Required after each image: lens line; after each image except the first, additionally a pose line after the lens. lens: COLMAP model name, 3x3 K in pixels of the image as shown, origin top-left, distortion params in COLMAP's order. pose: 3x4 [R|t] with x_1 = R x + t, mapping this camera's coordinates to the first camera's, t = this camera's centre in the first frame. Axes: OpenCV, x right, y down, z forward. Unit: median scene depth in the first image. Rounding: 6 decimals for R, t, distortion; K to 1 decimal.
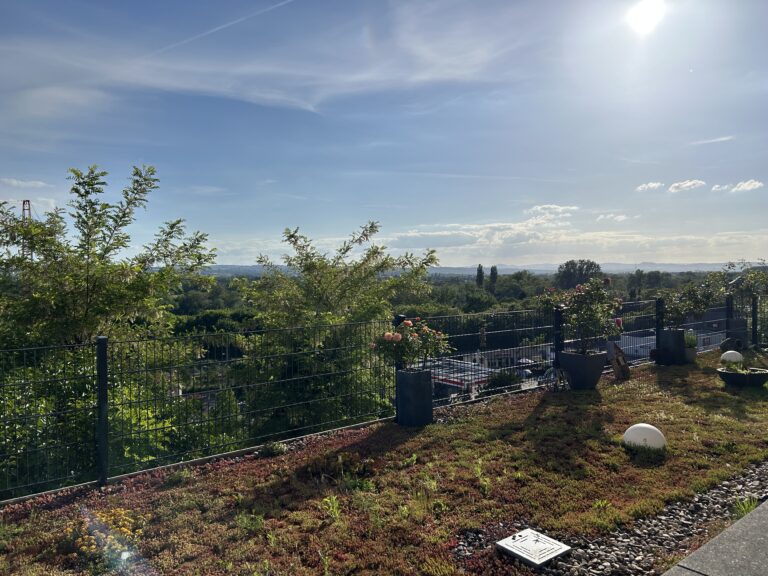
lens RADIAL K [[585.5, 0, 384.0], [0, 585.5, 288.0], [0, 0, 1]] dist [0.059826, -0.001504]
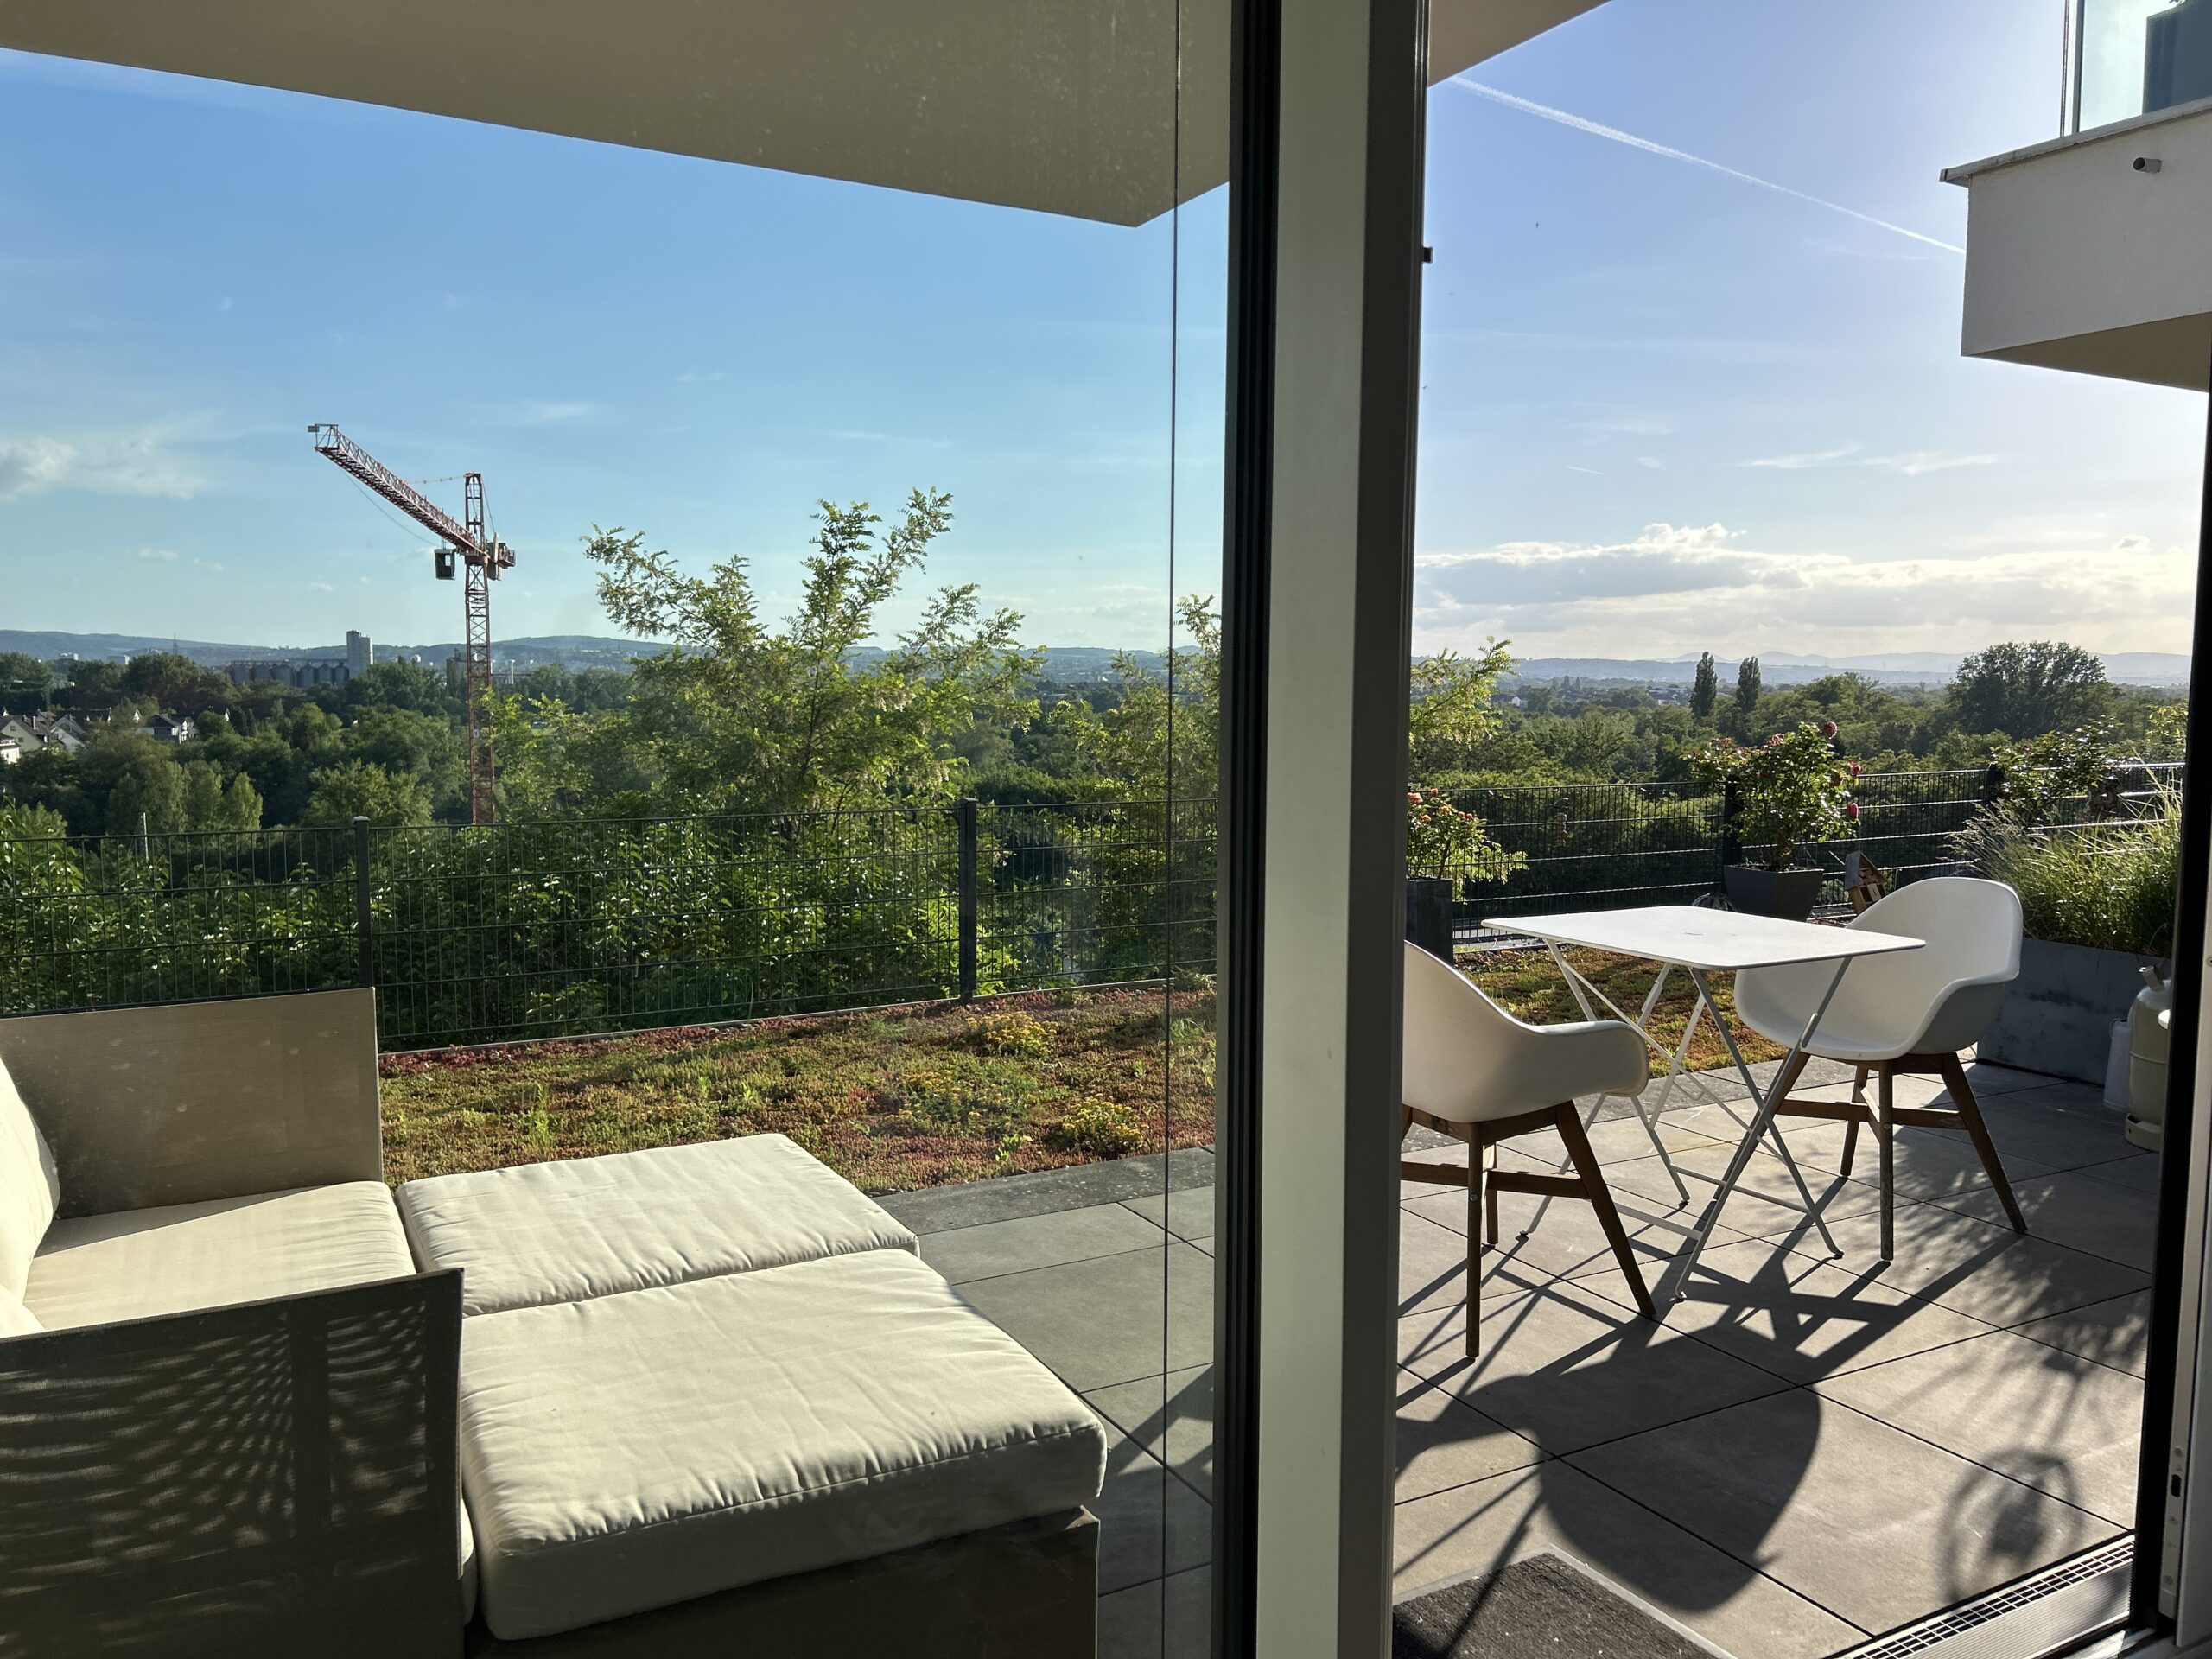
lens RADIAL K [[1686.4, 0, 1106.0], [0, 1686.4, 829.5], [0, 0, 1]] dist [0.059826, -0.001504]
pose [[0.984977, 0.032770, -0.169548, 0.015544], [-0.021402, 0.997425, 0.068449, -0.010260], [0.171354, -0.063792, 0.983142, -0.445509]]
